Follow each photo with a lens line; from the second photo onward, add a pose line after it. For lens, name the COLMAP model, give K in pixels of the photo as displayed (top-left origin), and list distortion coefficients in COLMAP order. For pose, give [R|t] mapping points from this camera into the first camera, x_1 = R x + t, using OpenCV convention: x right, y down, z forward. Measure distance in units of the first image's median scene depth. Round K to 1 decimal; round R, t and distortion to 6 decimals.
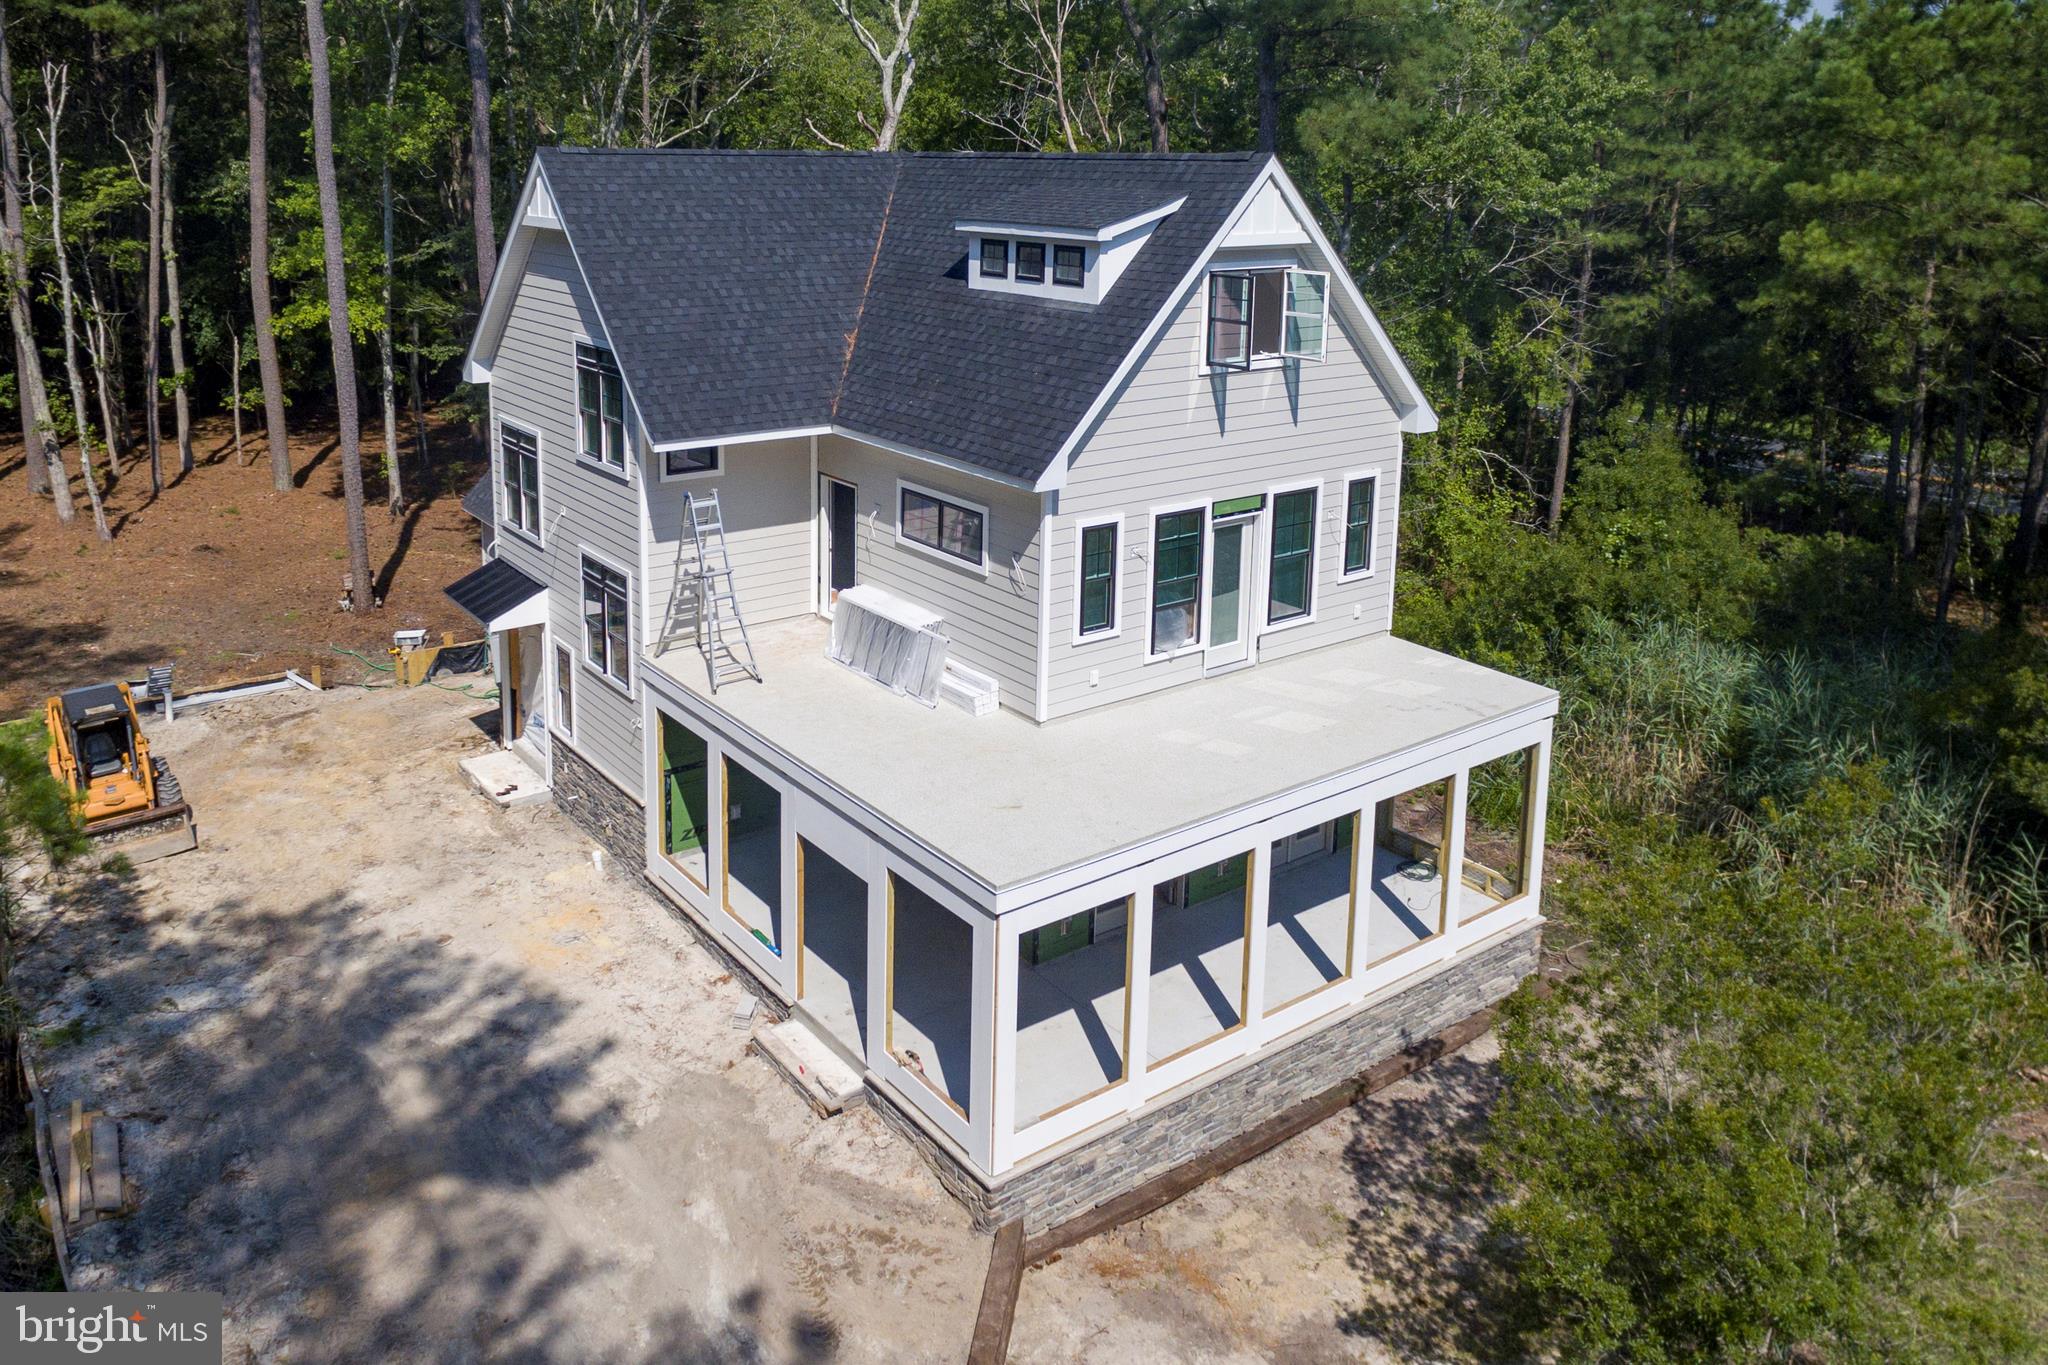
lens RADIAL K [[1506.3, 0, 908.5], [0, 1506.3, 397.4], [0, 0, 1]] dist [0.005492, -0.003315]
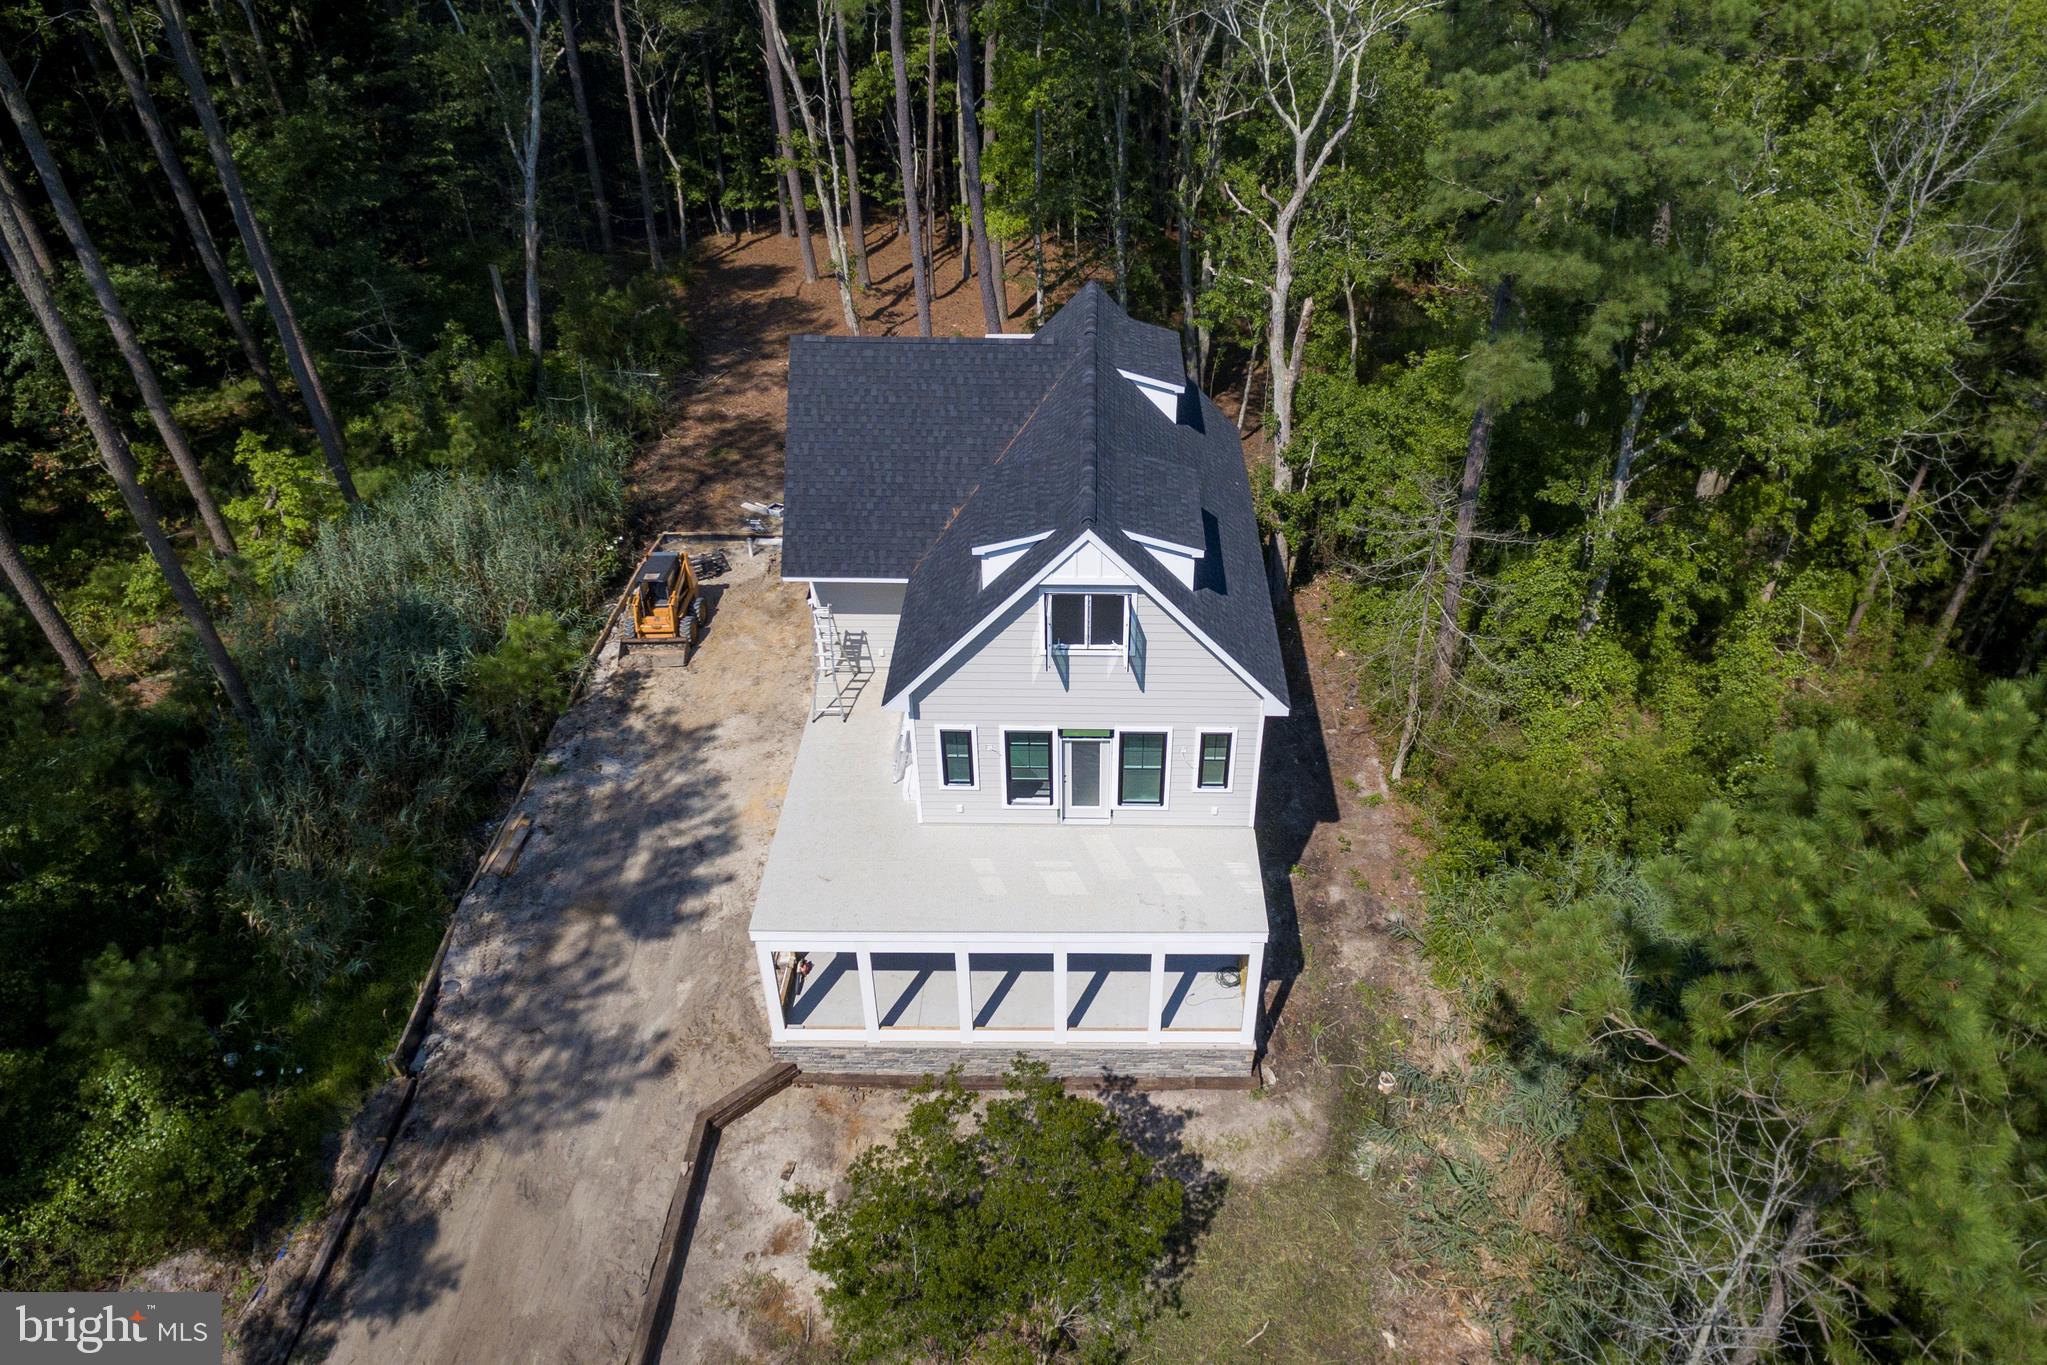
lens RADIAL K [[1364.5, 0, 1067.4], [0, 1364.5, 684.8], [0, 0, 1]] dist [0.005692, 0.000603]
pose [[0.813633, 0.336104, -0.474378, 0.805989], [-0.088613, 0.878115, 0.470173, -0.577125], [0.574585, -0.340513, 0.744247, 0.045431]]
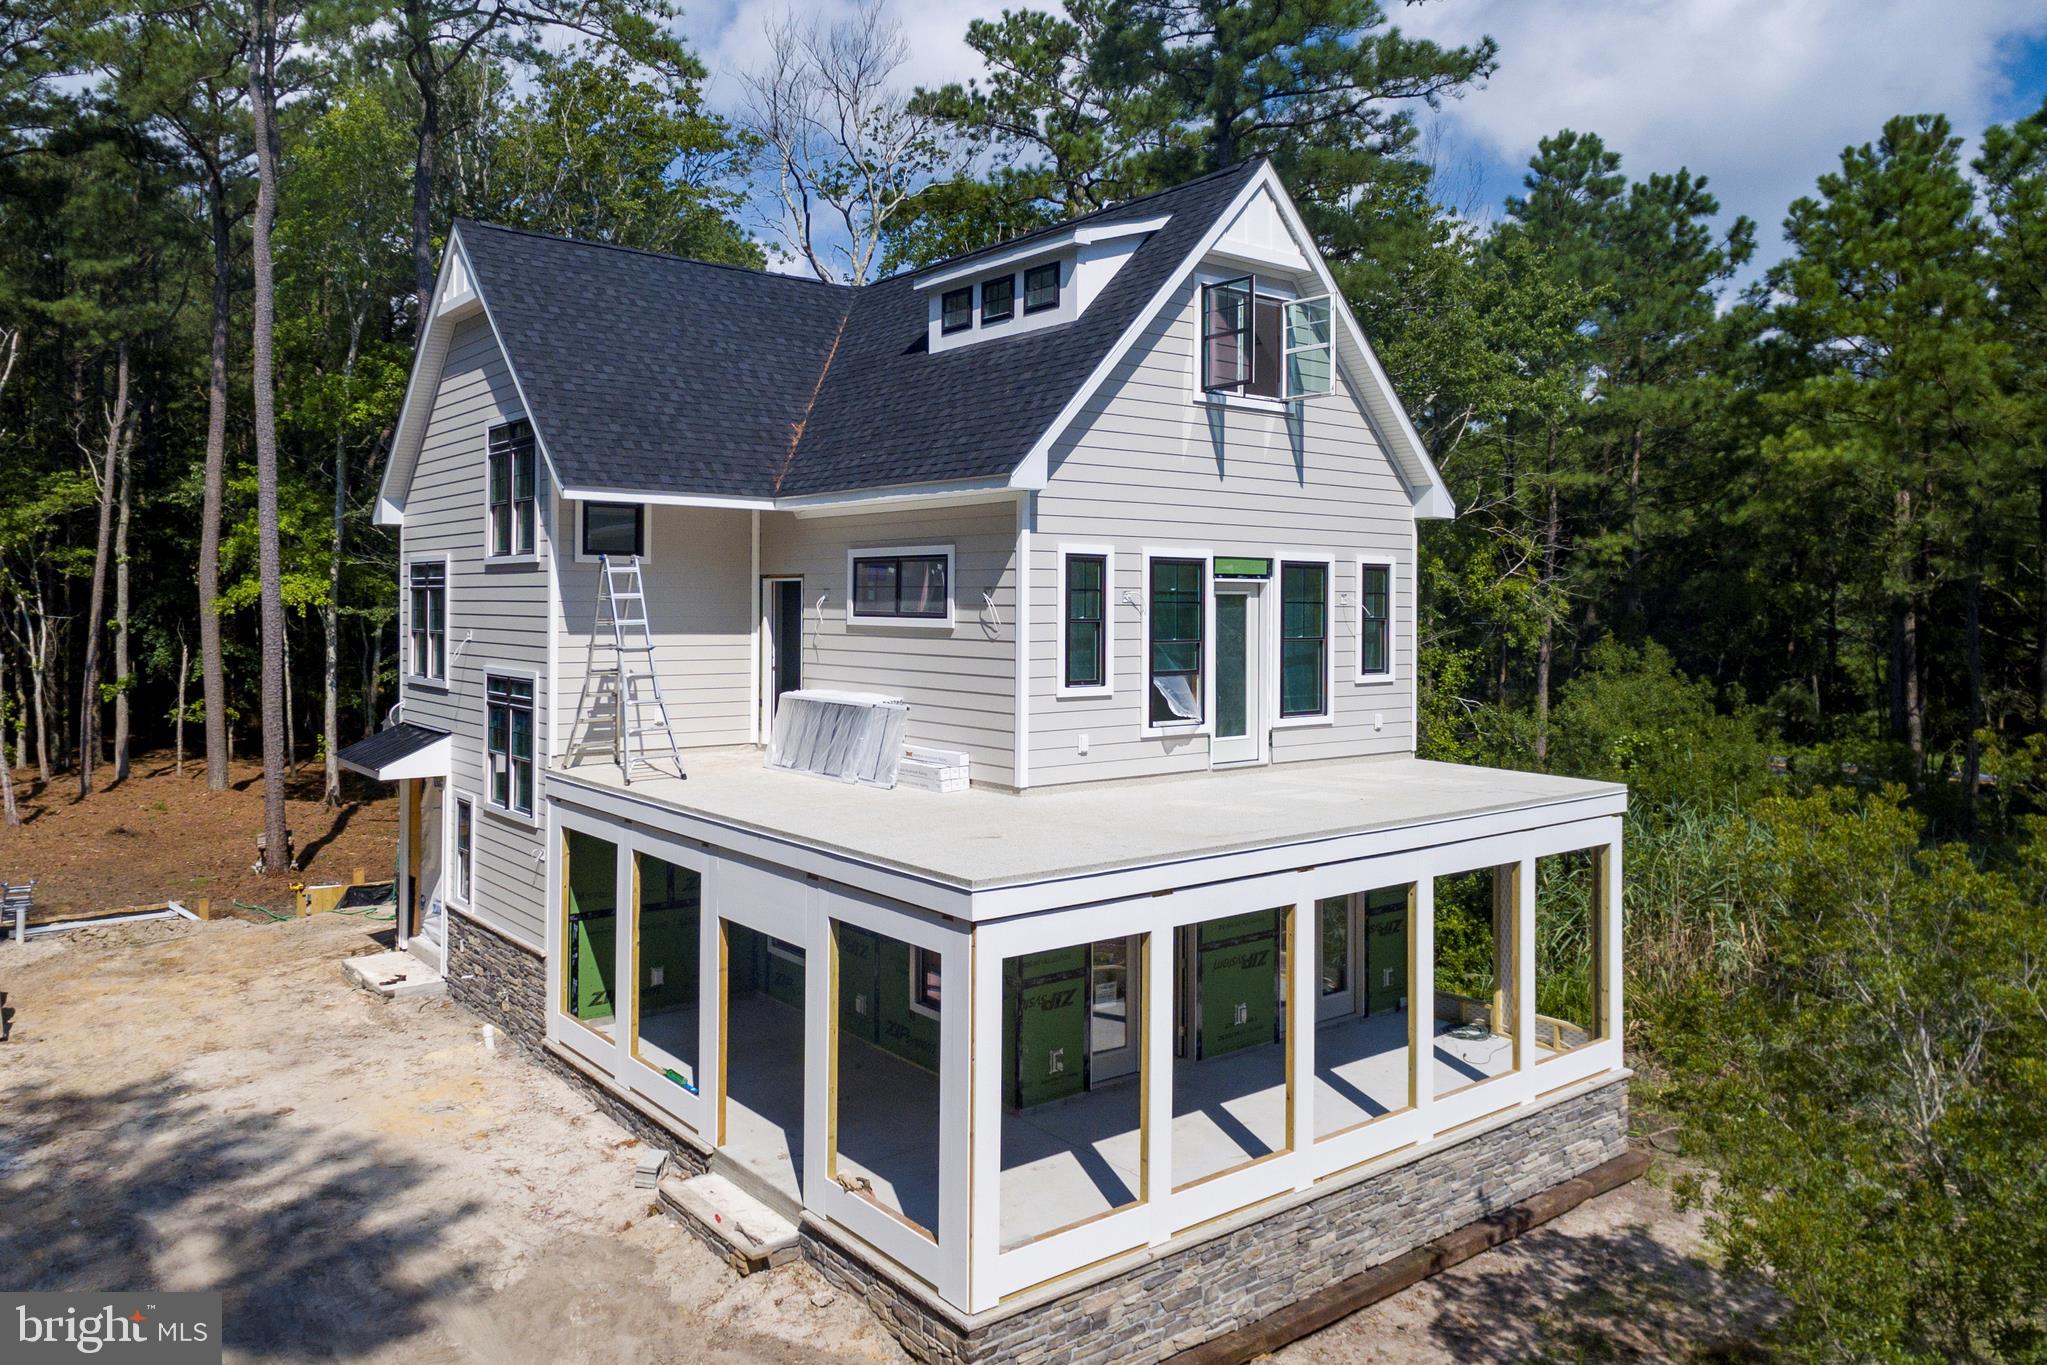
lens RADIAL K [[1407.7, 0, 910.1], [0, 1407.7, 586.3], [0, 0, 1]] dist [0.005158, 0.006666]
pose [[0.999660, -0.001544, 0.026024, 0.007134], [0.005849, 0.986078, -0.166178, 0.217709], [-0.025405, 0.166274, 0.985752, 0.210516]]
